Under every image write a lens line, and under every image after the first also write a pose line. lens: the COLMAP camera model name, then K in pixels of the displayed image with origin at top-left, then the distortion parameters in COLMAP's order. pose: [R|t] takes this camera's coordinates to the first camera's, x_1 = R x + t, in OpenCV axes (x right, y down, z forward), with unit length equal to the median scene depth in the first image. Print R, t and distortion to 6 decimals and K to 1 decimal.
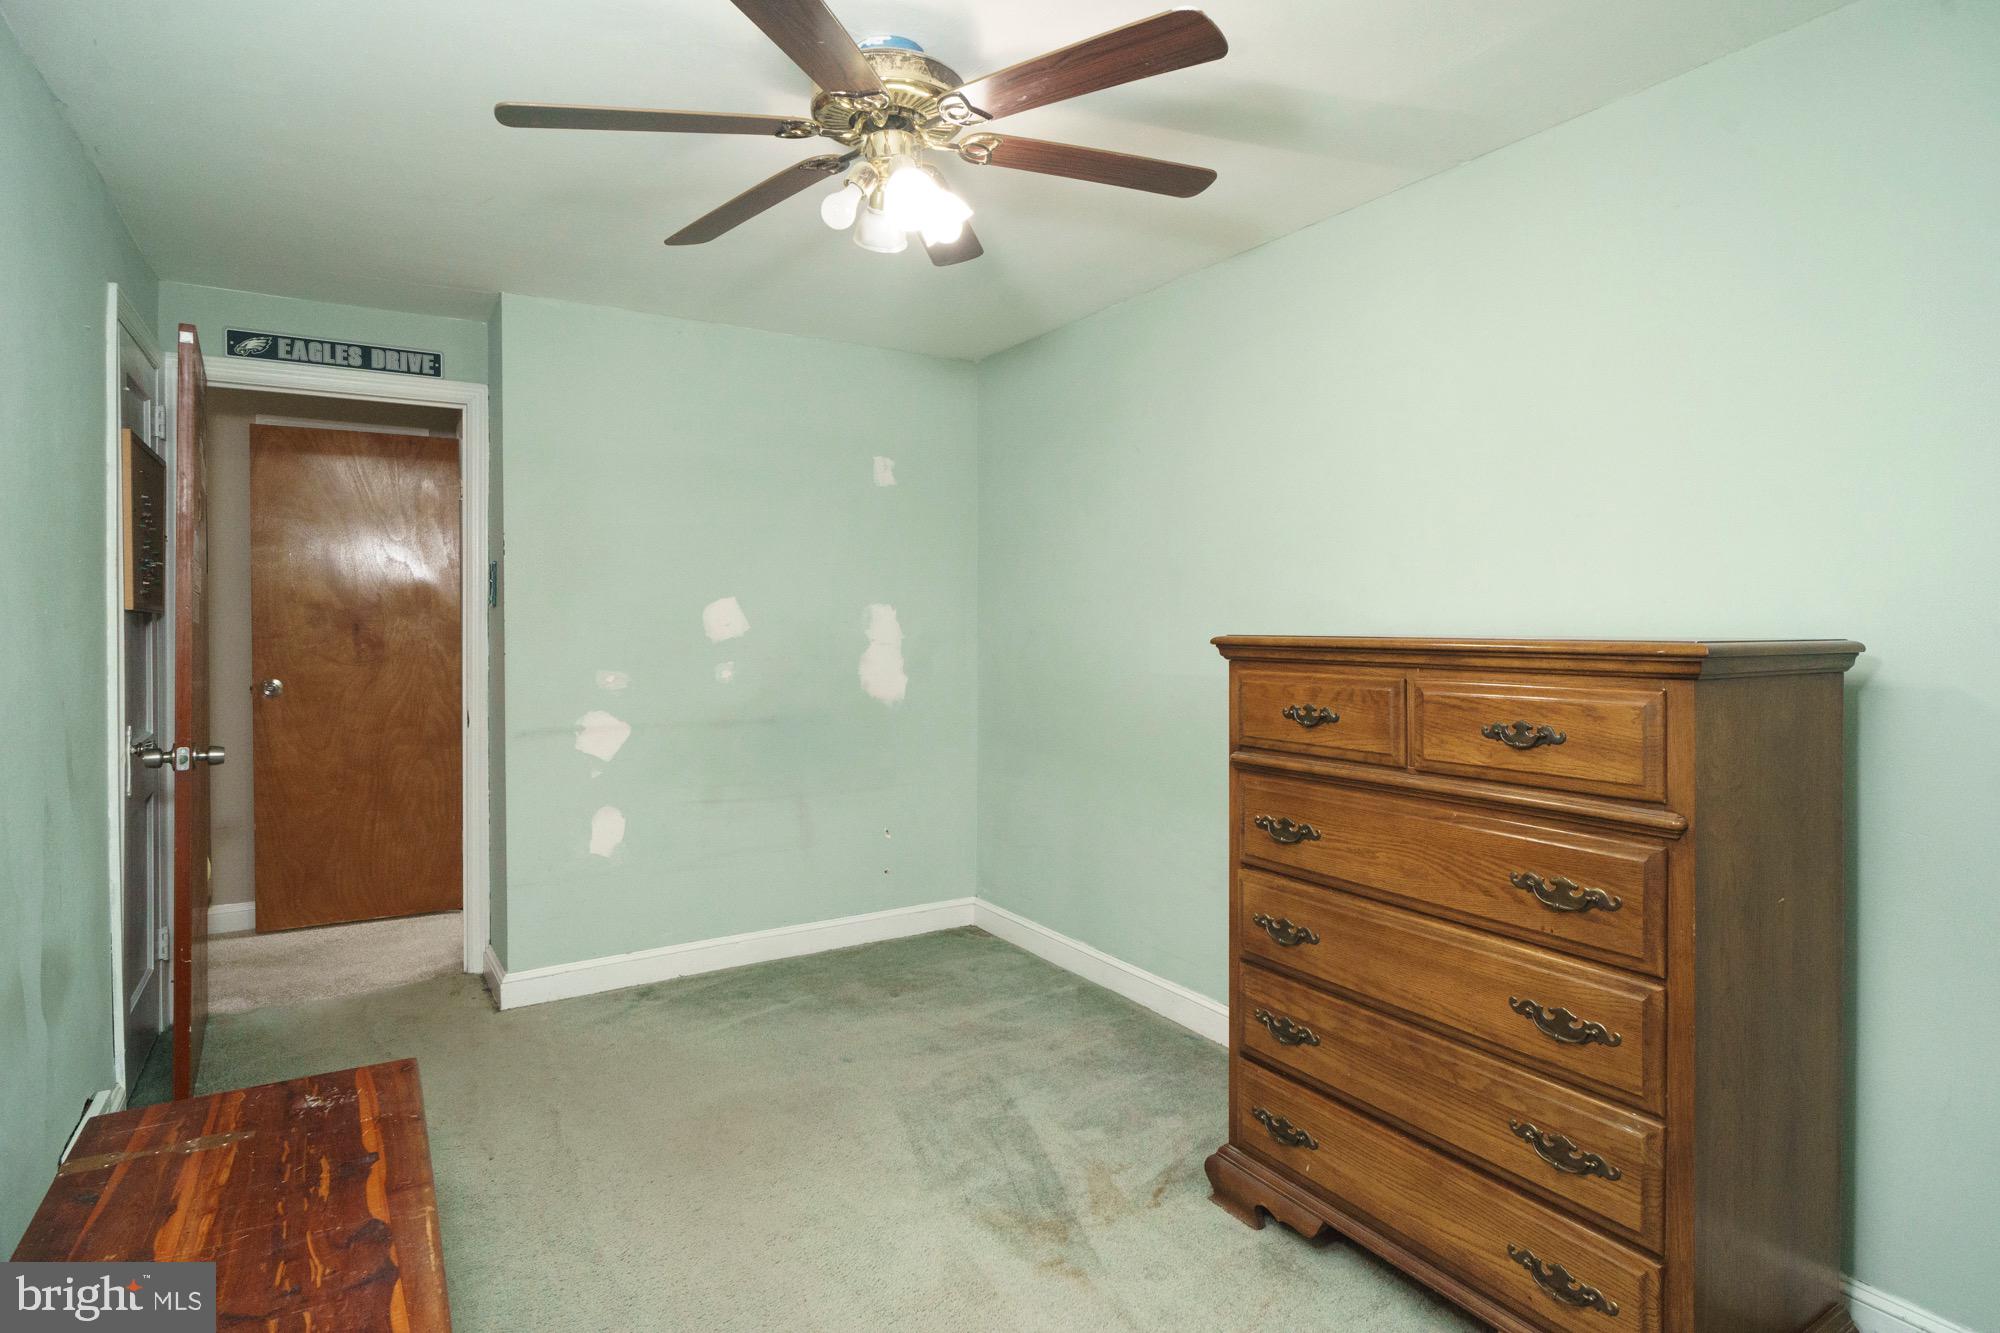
lens RADIAL K [[1053.0, 0, 1027.2], [0, 1053.0, 628.5], [0, 0, 1]] dist [-0.000182, -0.000021]
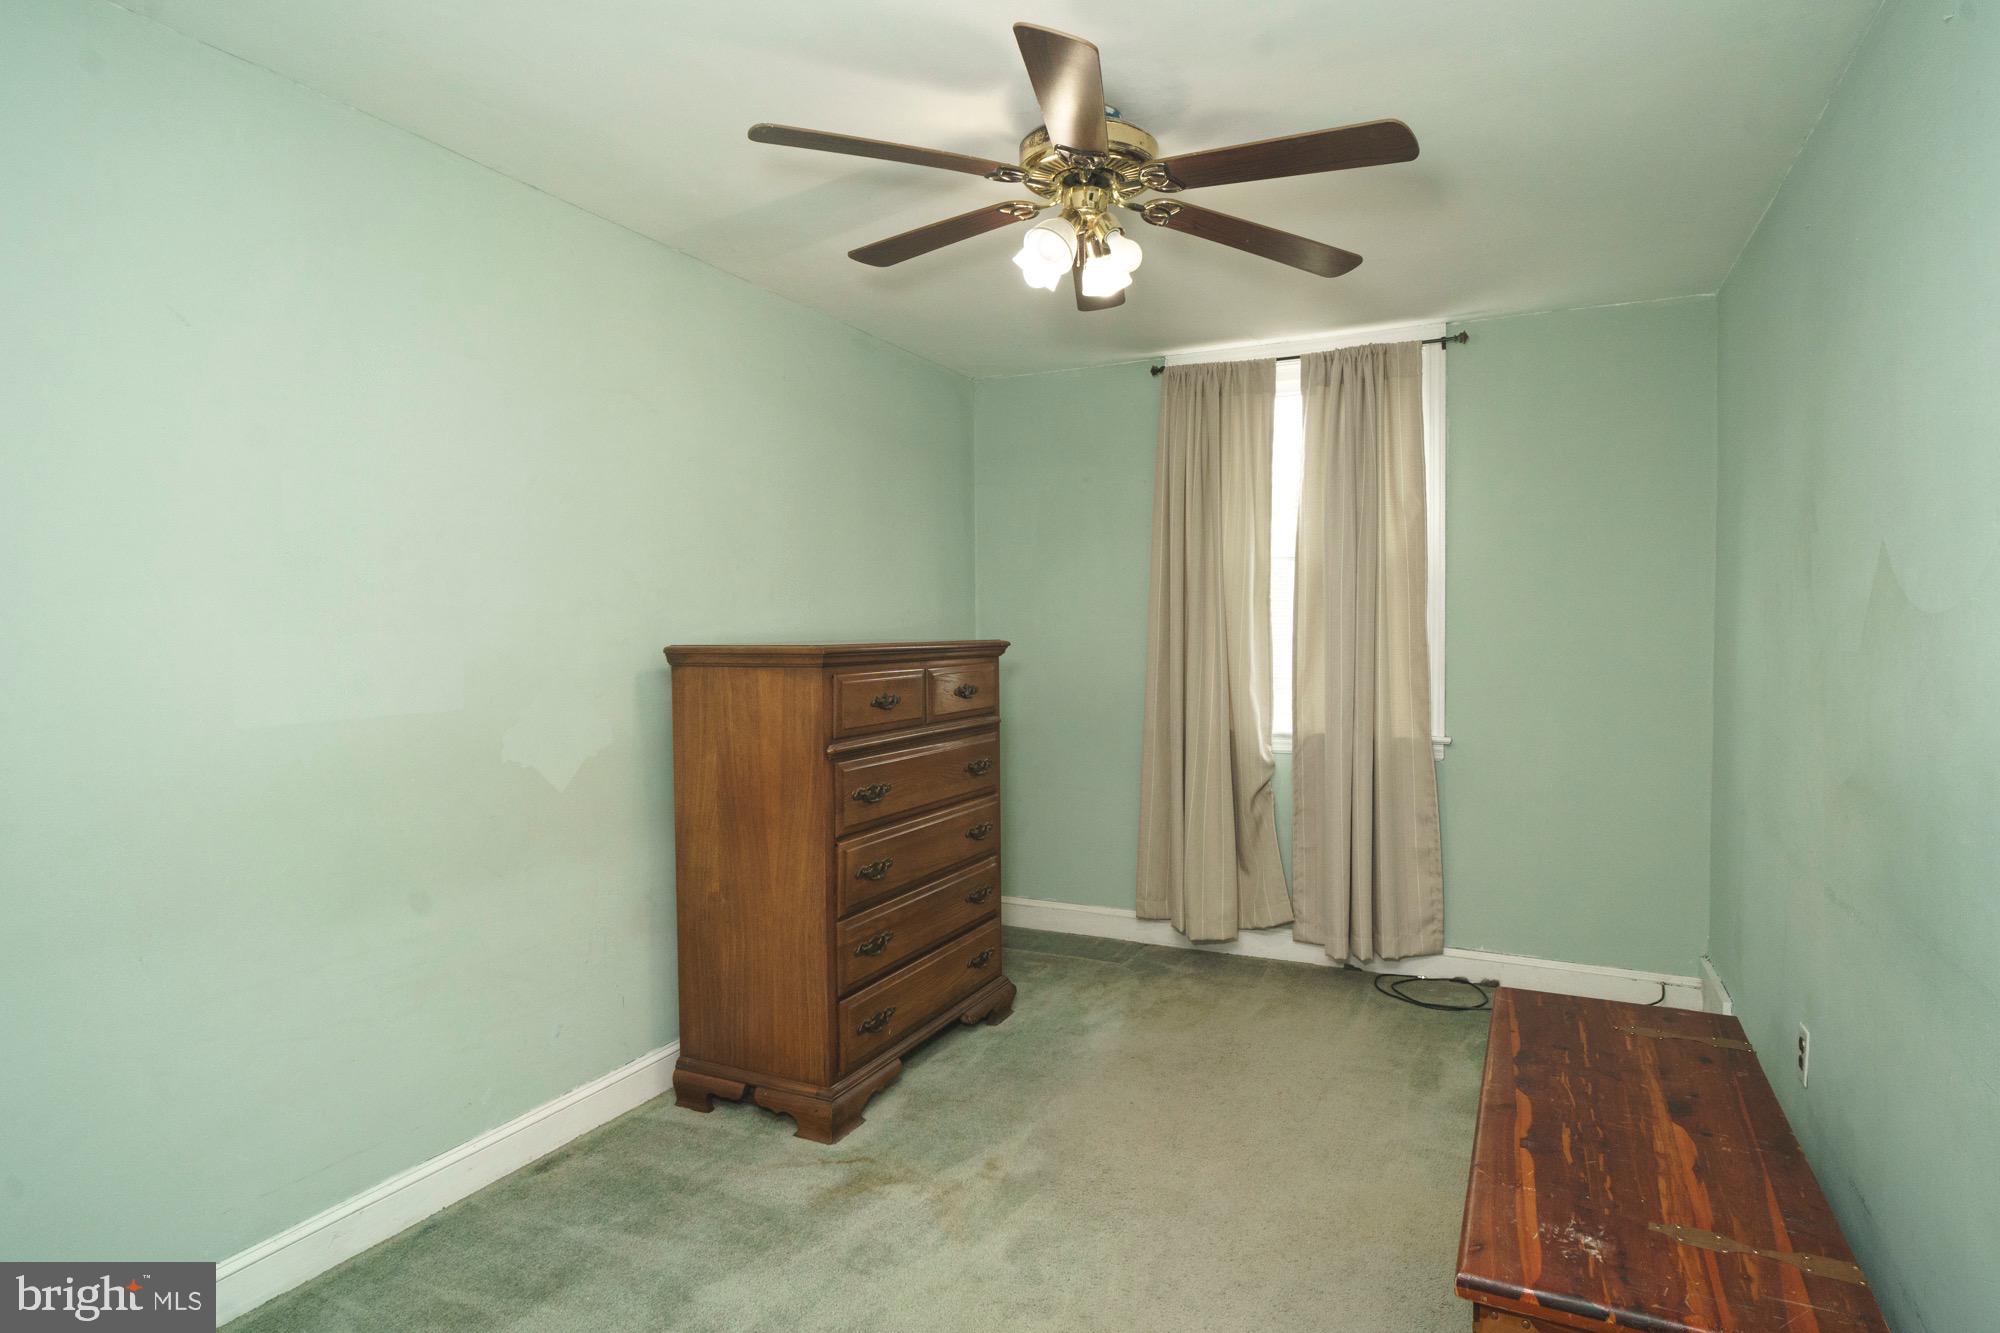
lens RADIAL K [[1053.0, 0, 1027.2], [0, 1053.0, 628.5], [0, 0, 1]] dist [-0.000182, -0.000021]
pose [[-0.524495, 0.001247, 0.851412, -1.137479], [0.006849, 0.999973, 0.002755, -0.018470], [-0.851386, 0.007276, -0.524490, 1.783841]]
